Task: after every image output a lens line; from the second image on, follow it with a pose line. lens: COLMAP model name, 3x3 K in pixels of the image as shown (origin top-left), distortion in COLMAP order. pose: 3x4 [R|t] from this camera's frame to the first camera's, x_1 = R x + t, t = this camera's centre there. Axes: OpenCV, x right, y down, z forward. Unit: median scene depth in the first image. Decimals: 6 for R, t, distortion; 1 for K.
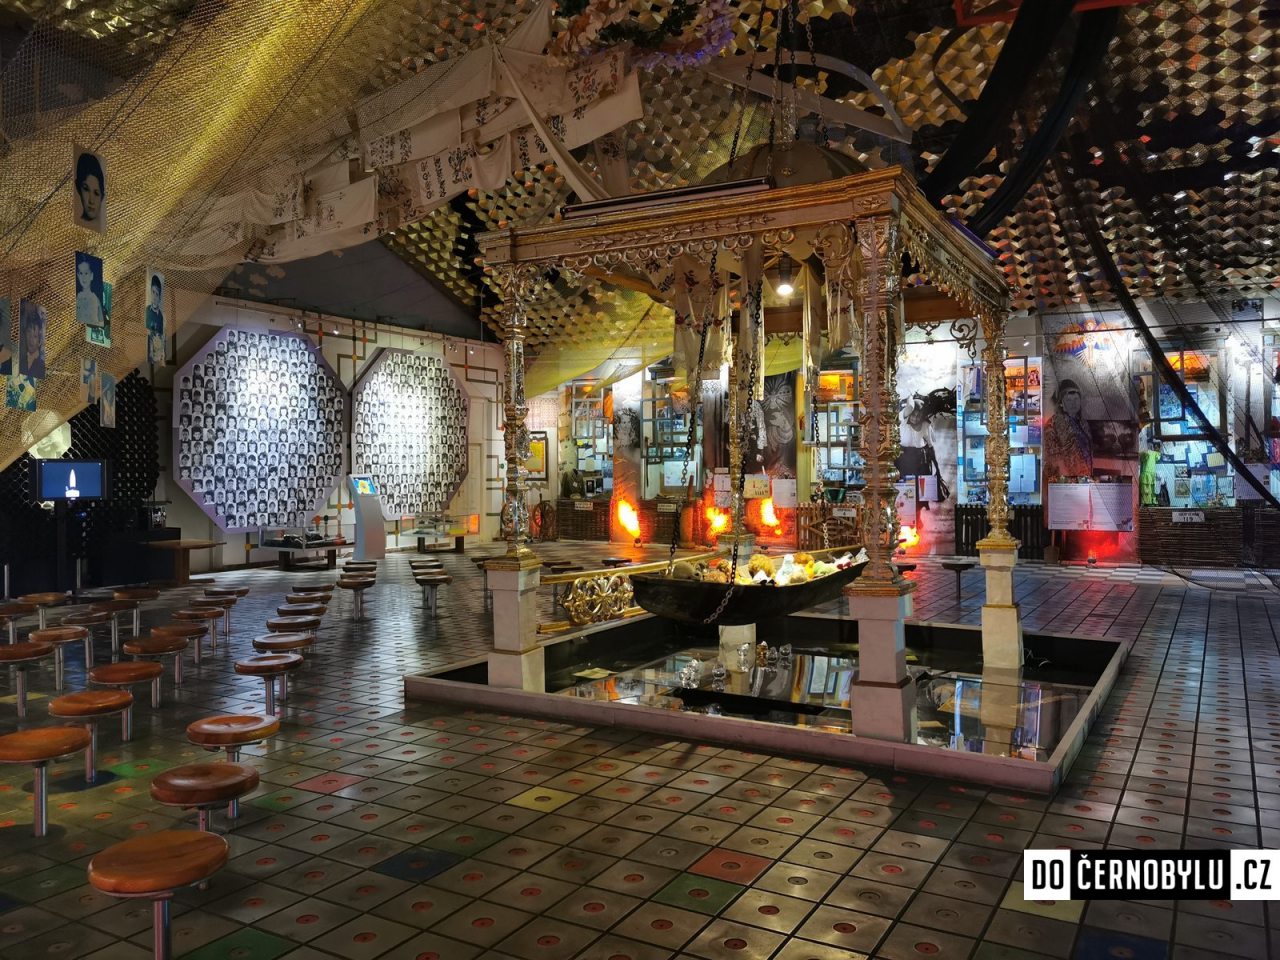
lens RADIAL K [[1010.5, 0, 640.0], [0, 1010.5, 480.0], [0, 0, 1]] dist [0.000080, -0.000037]
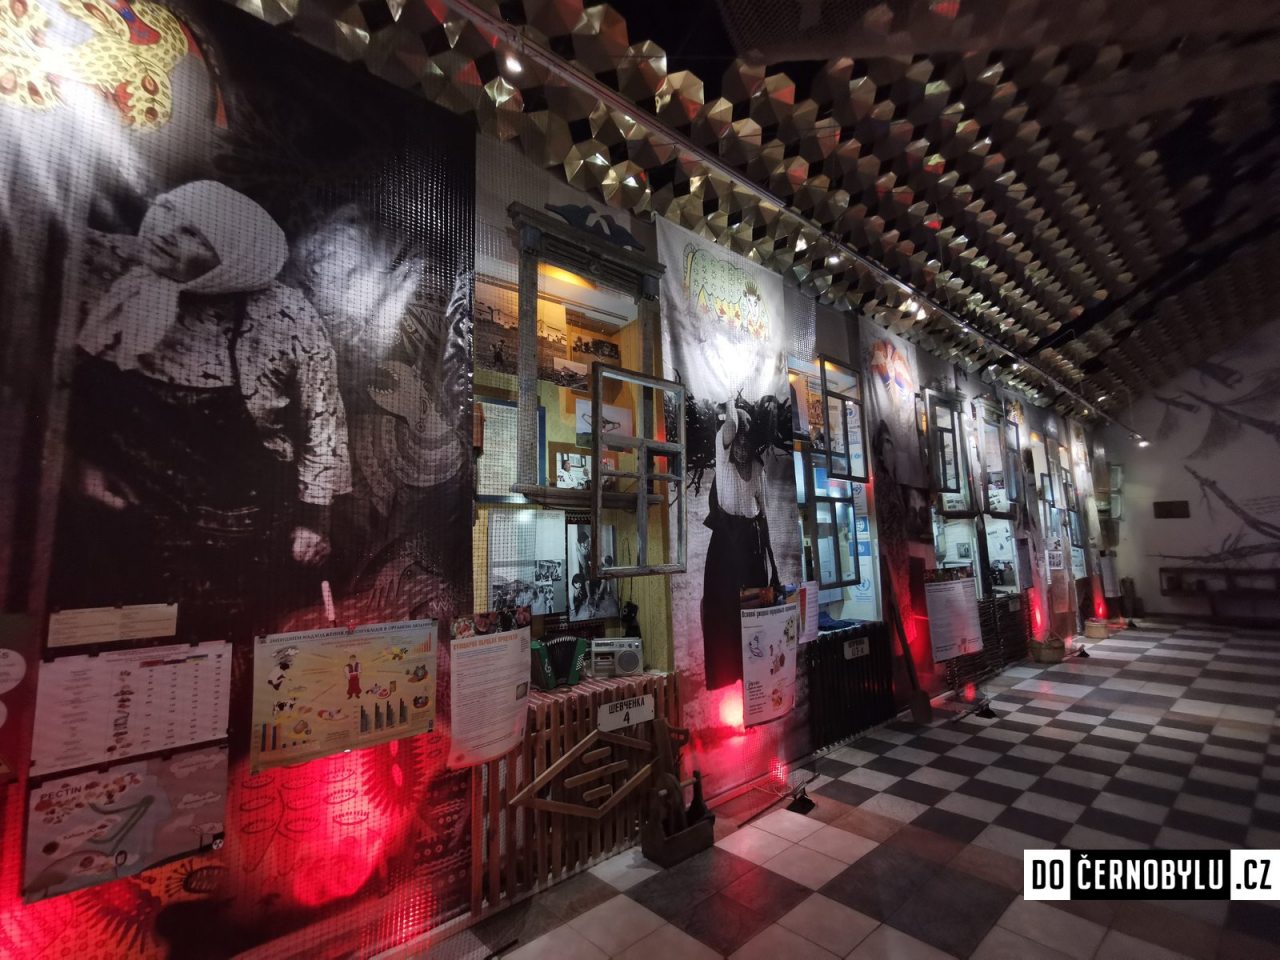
lens RADIAL K [[588.0, 0, 640.0], [0, 588.0, 480.0], [0, 0, 1]] dist [0.000479, 0.000015]
pose [[0.313963, 0.108049, 0.943267, 0.019320], [0.041839, 0.990964, -0.127438, -0.017195], [-0.948513, 0.079476, 0.306606, 0.925474]]
